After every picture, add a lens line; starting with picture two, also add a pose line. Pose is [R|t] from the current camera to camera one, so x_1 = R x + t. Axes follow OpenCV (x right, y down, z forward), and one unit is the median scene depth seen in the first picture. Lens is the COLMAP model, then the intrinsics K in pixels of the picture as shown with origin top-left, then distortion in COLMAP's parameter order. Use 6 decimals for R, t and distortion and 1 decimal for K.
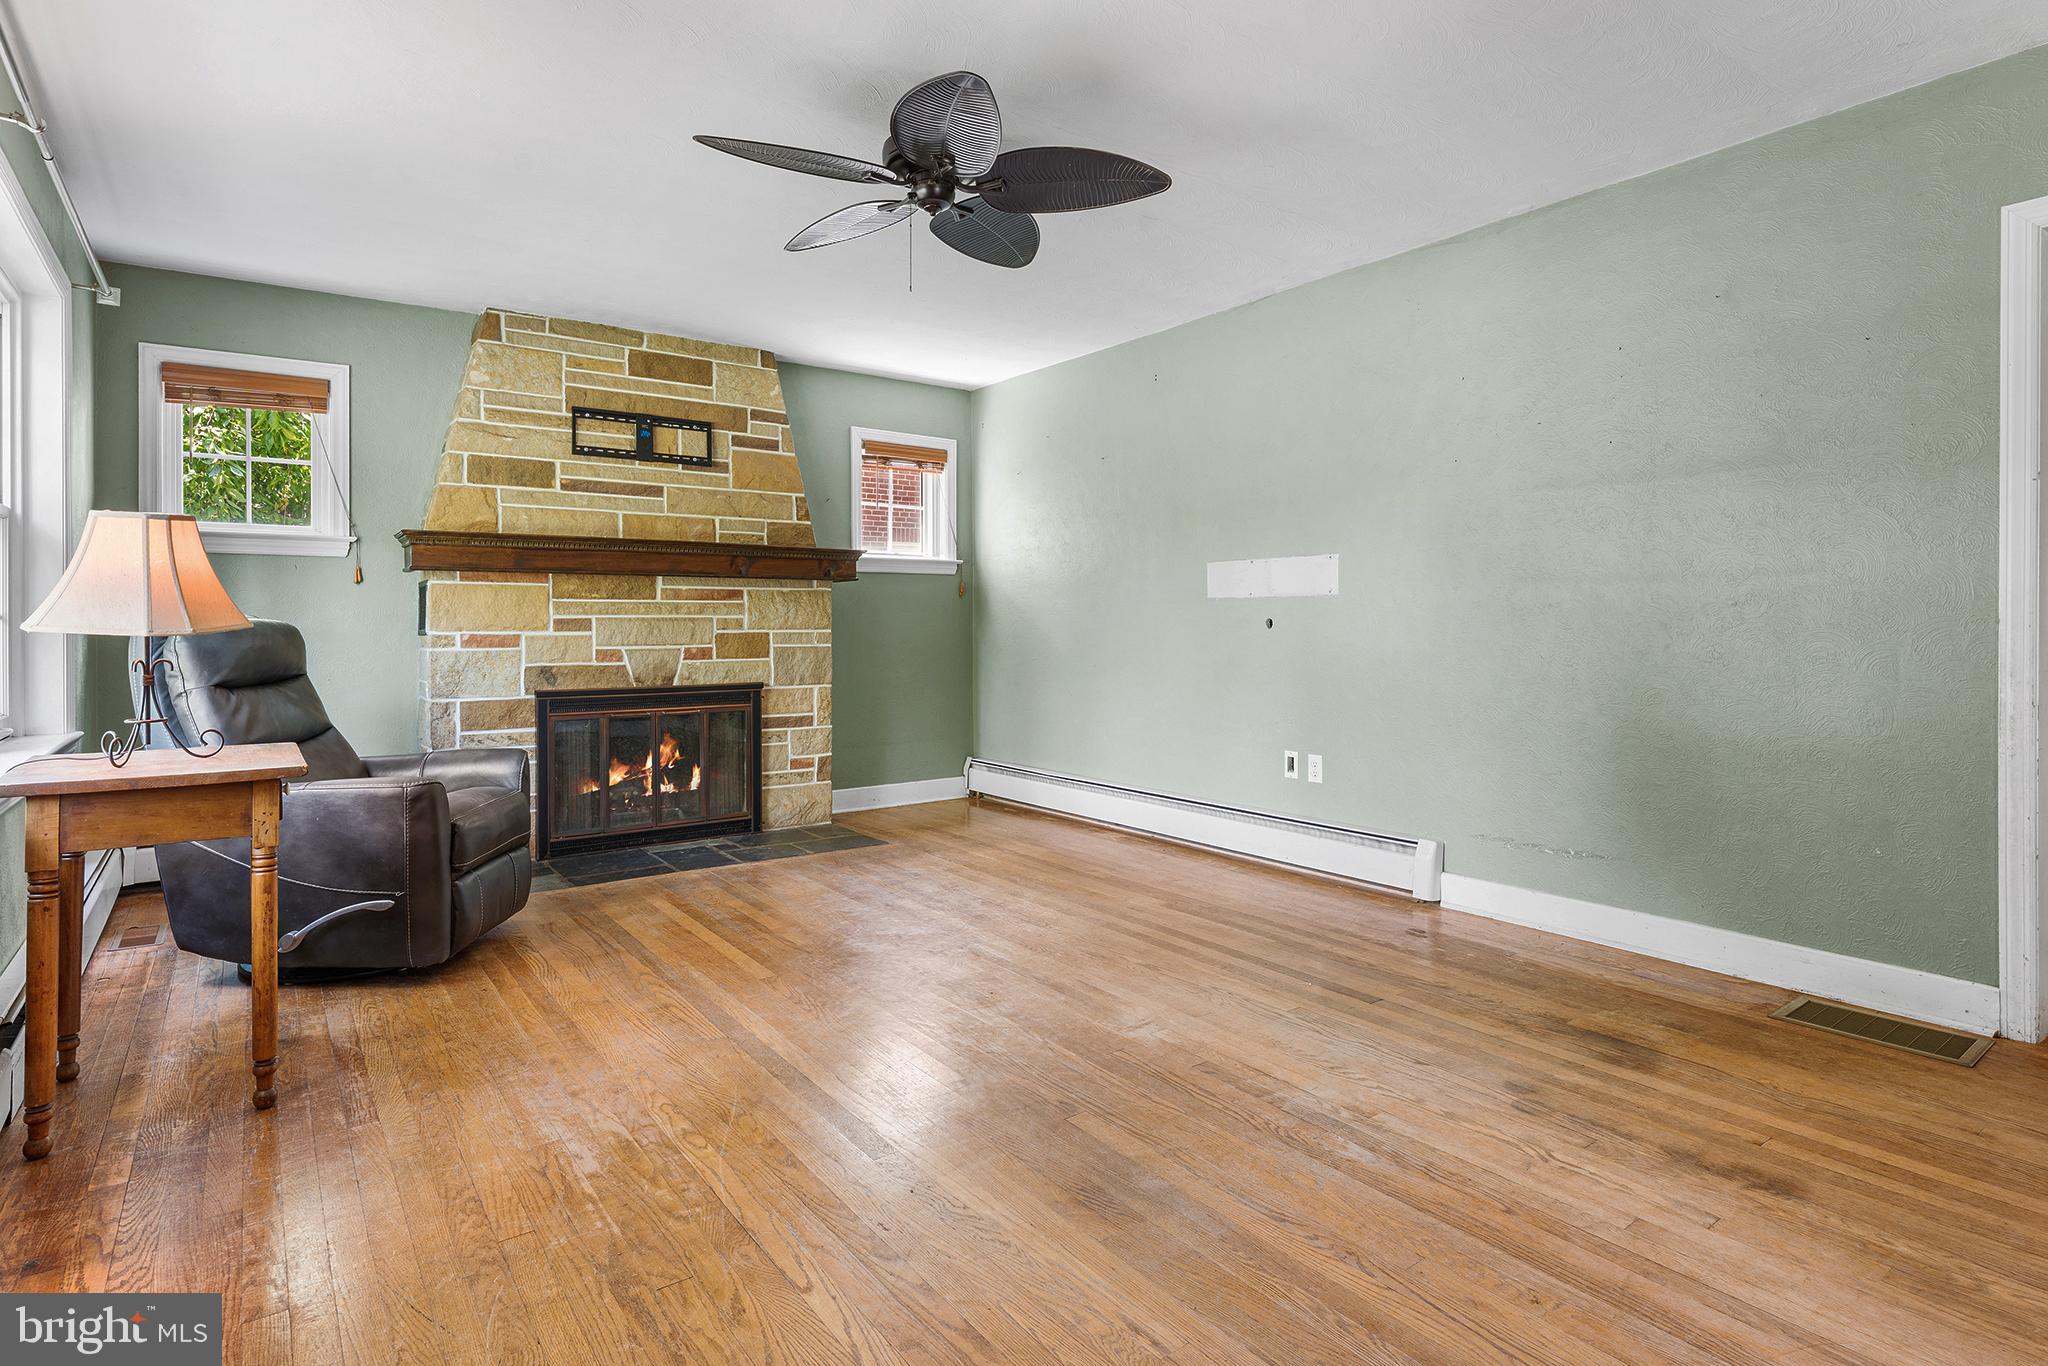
lens RADIAL K [[1058.9, 0, 1006.1], [0, 1058.9, 618.5], [0, 0, 1]] dist [-0.003073, -0.000246]
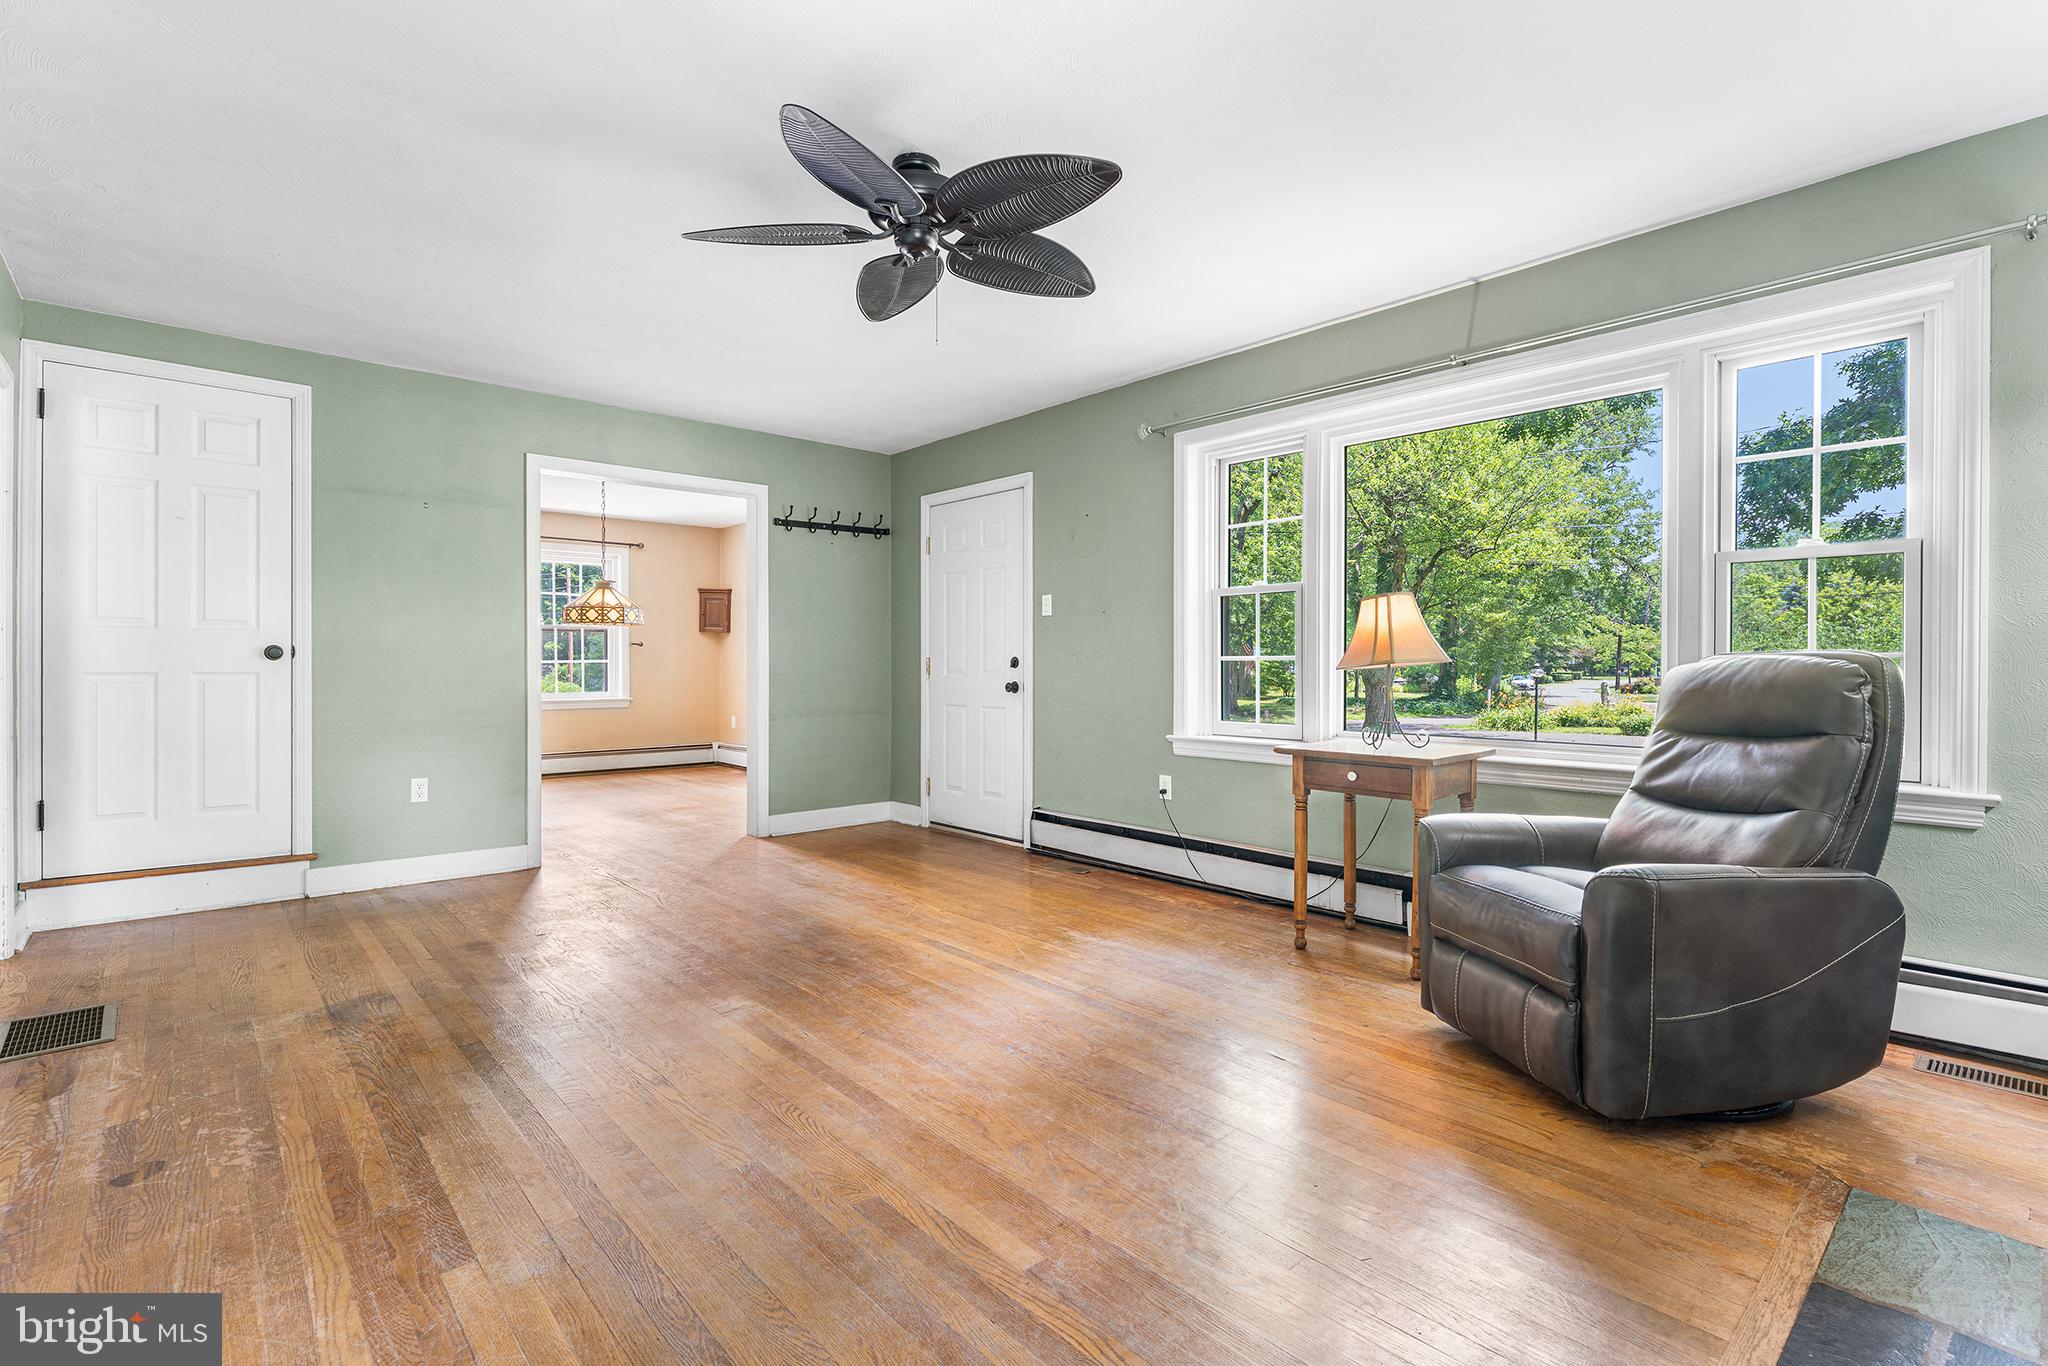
lens RADIAL K [[925.6, 0, 1013.9], [0, 925.6, 672.5], [0, 0, 1]] dist [-0.003100, 0.000047]
pose [[-0.994551, 0.002498, -0.104218, -0.046021], [0.002134, 0.999991, 0.003602, 0.006315], [0.104226, 0.003360, -0.994548, 1.246347]]
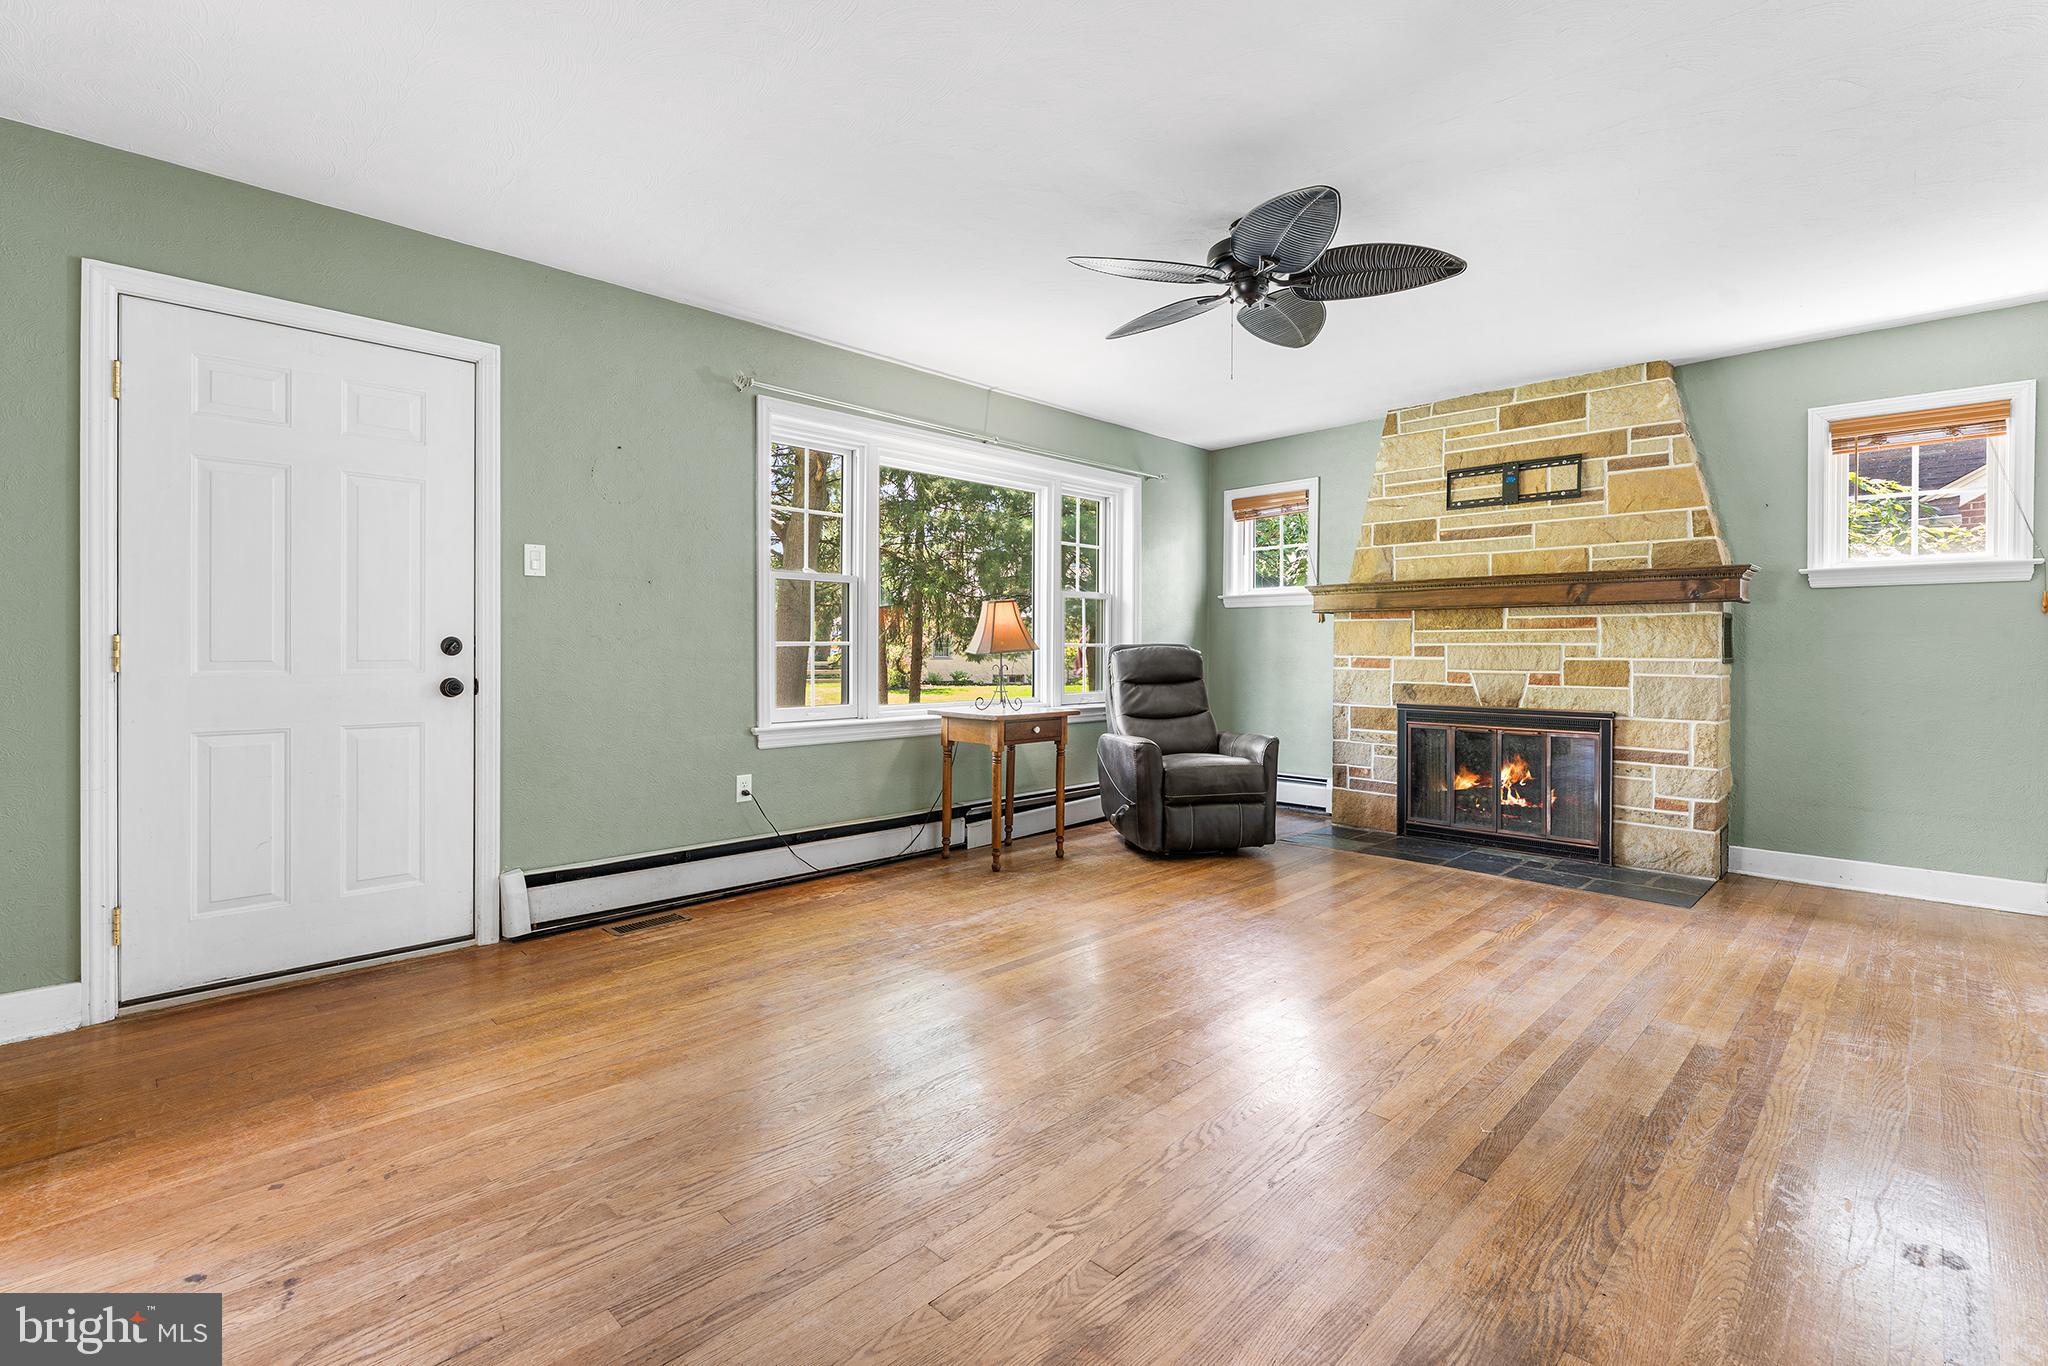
lens RADIAL K [[913.3, 0, 1019.5], [0, 913.3, 651.4], [0, 0, 1]] dist [0.001013, 0.000157]
pose [[0.155738, 0.006613, -0.987776, 0.597220], [0.001631, 0.999975, 0.006952, -0.002229], [0.987797, -0.002694, 0.155723, 0.387409]]
